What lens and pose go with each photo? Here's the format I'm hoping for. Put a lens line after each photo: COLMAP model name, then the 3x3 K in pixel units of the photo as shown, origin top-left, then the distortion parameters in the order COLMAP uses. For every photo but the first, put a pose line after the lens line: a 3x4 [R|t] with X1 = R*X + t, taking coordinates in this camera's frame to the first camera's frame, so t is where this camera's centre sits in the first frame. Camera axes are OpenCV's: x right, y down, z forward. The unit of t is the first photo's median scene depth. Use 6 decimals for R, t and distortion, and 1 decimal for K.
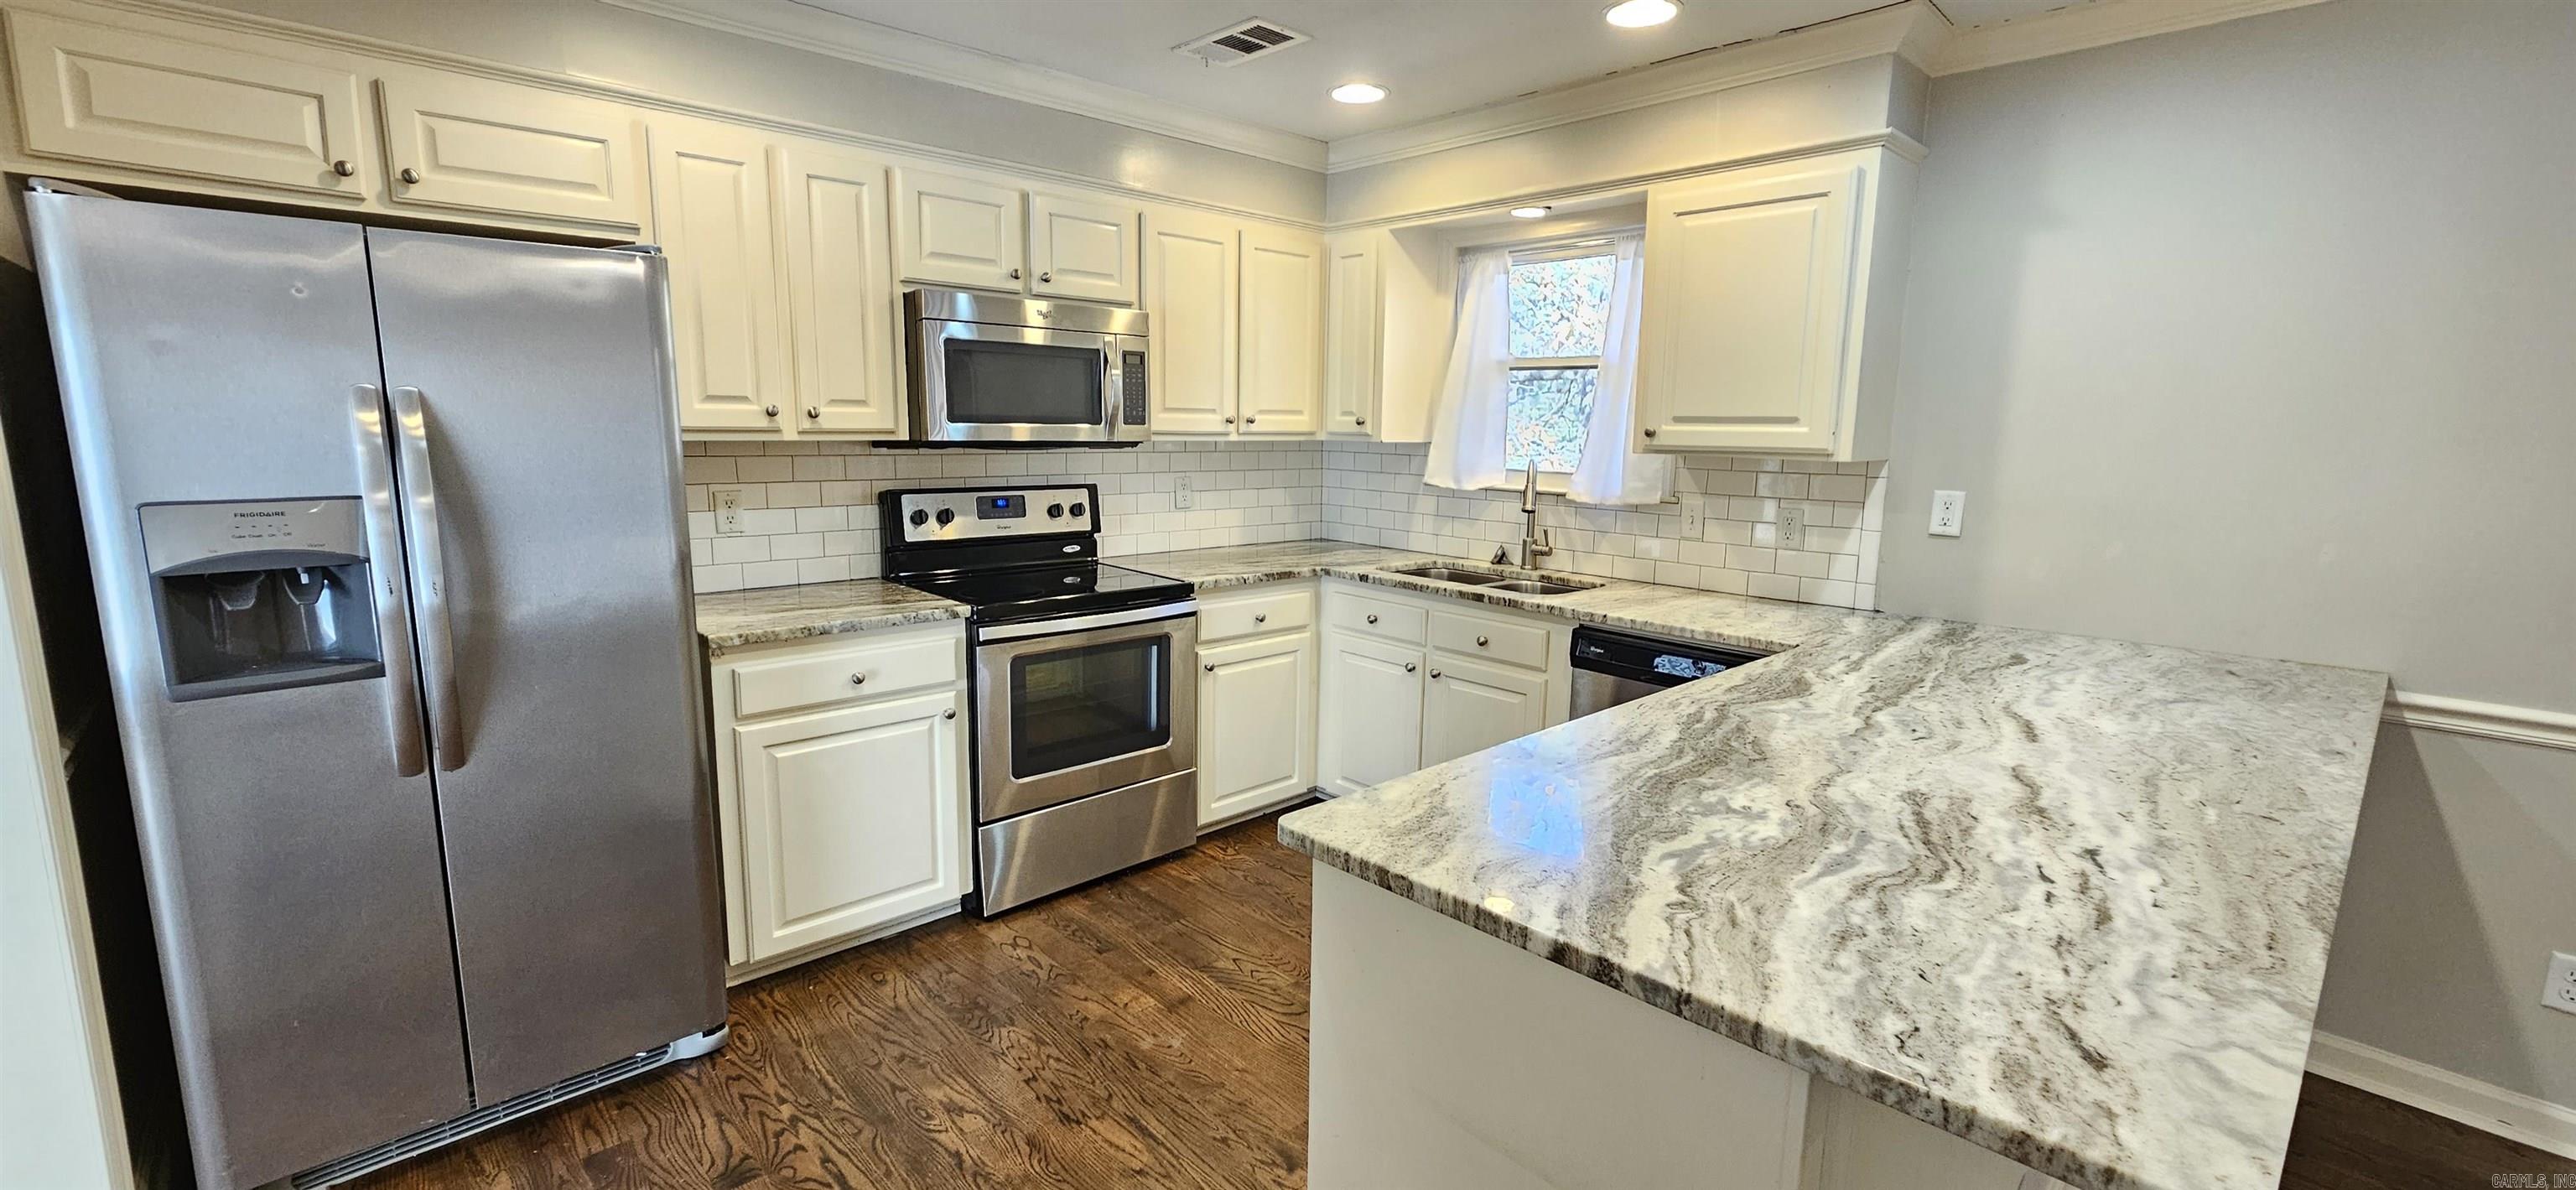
lens RADIAL K [[1053.8, 0, 1275.4], [0, 1053.8, 590.4], [0, 0, 1]] dist [0.001459, 0.000001]
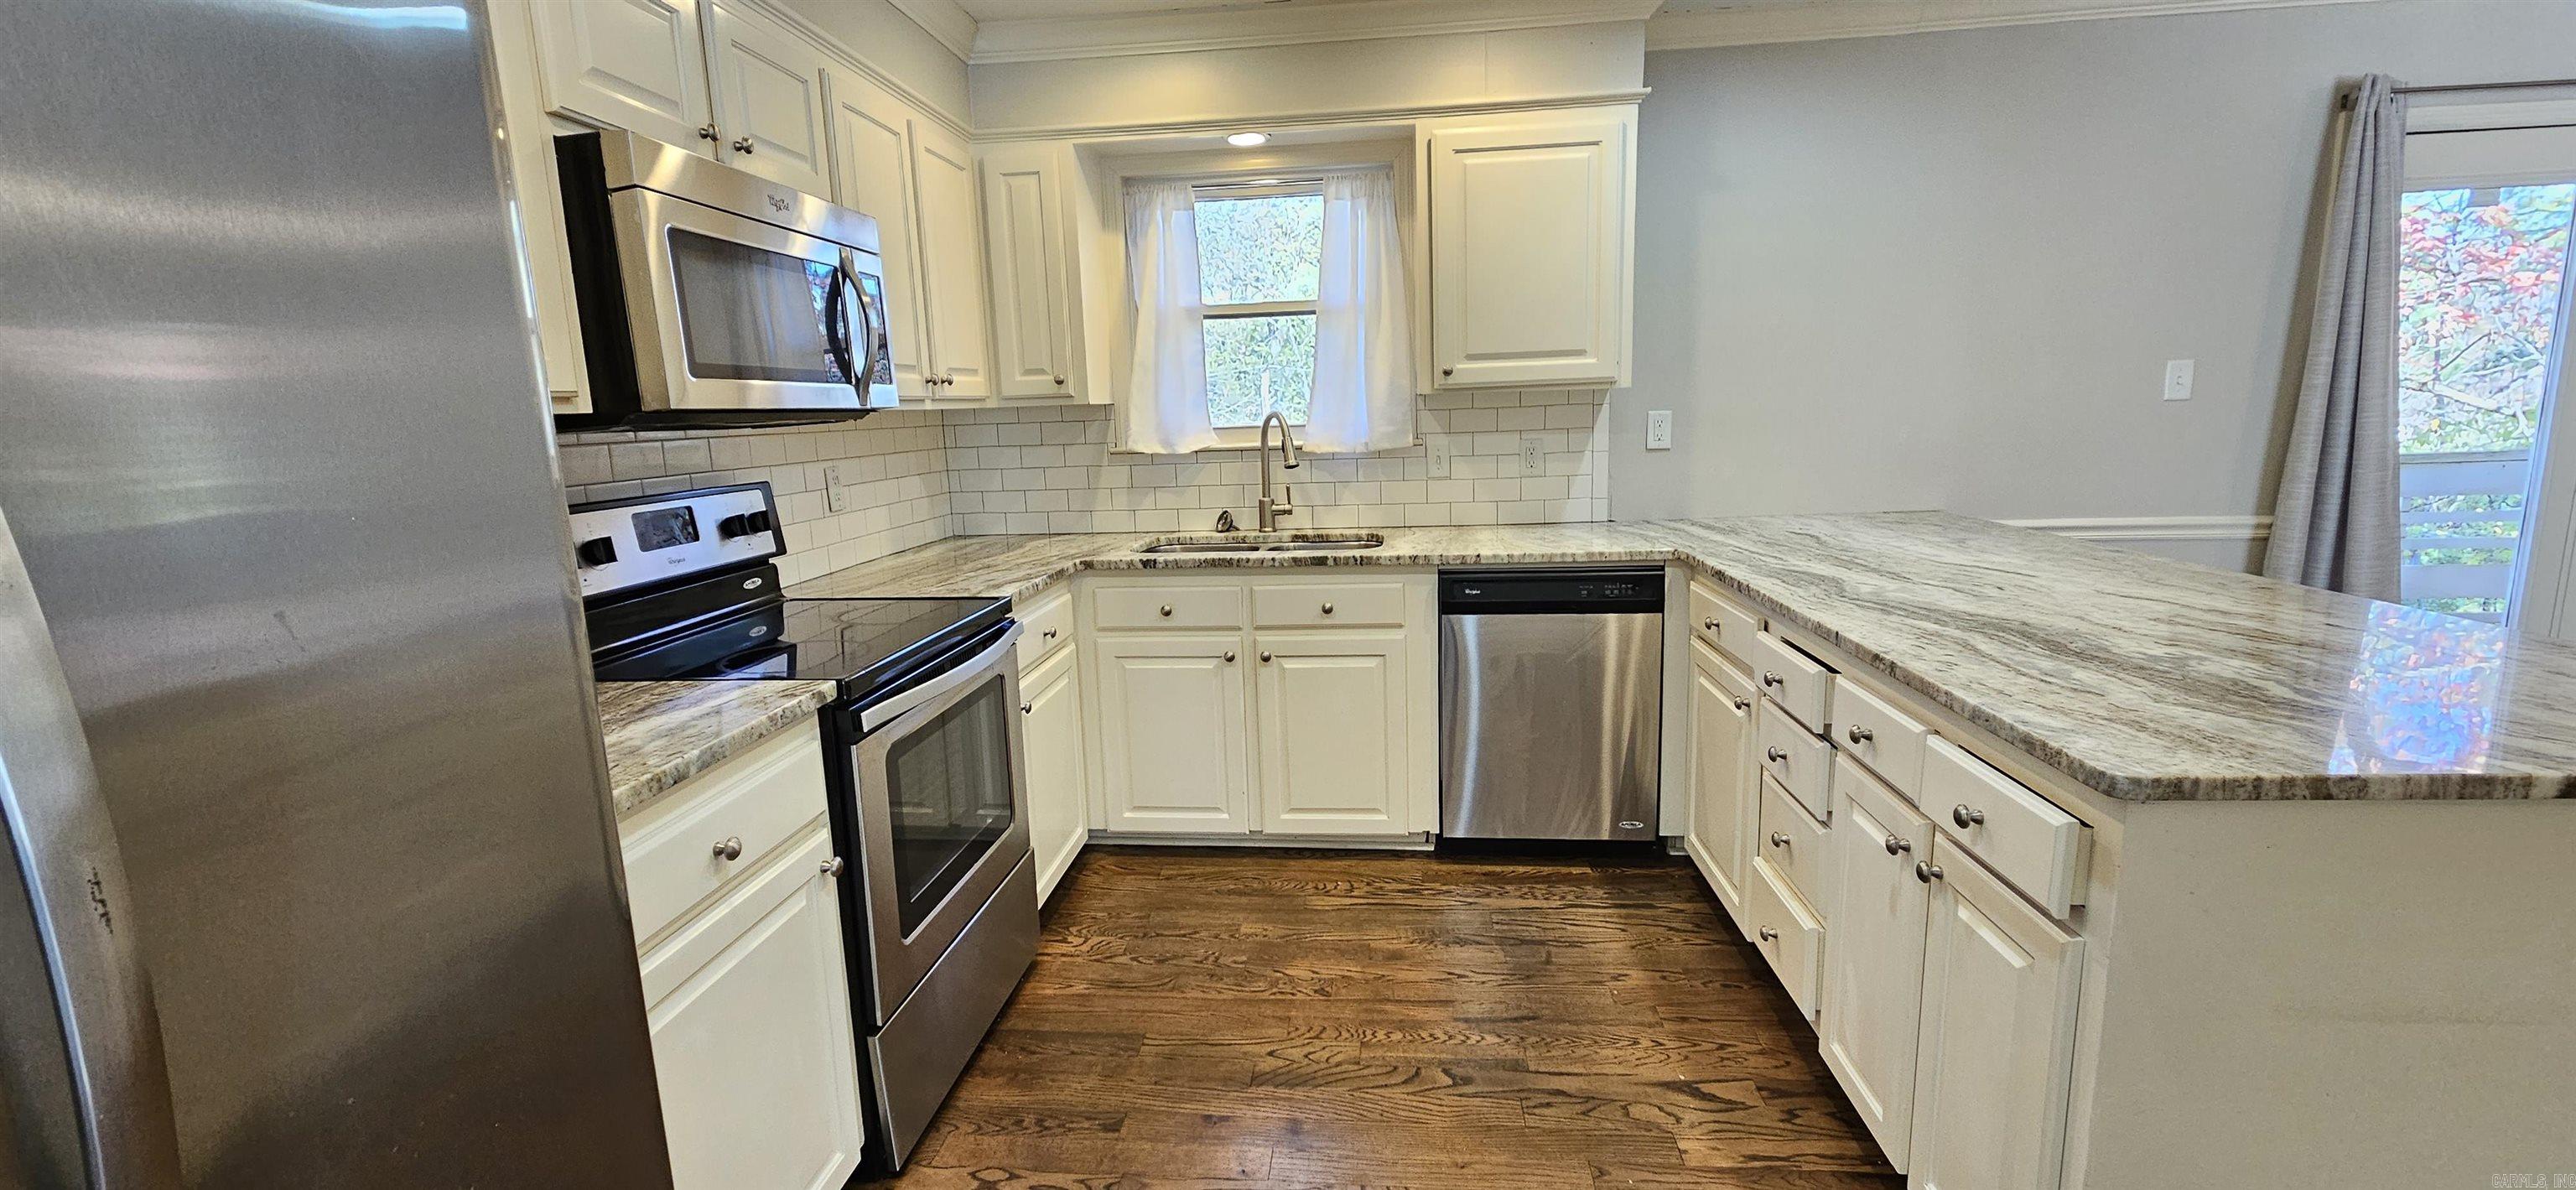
lens RADIAL K [[1053.8, 0, 1290.6], [0, 1053.8, 588.7], [0, 0, 1]] dist [0.001459, 0.000001]
pose [[0.749046, -0.155928, 0.643907, -0.379608], [0.151785, 0.986448, 0.062308, -0.027588], [-0.644896, 0.051064, 0.762562, 0.303051]]
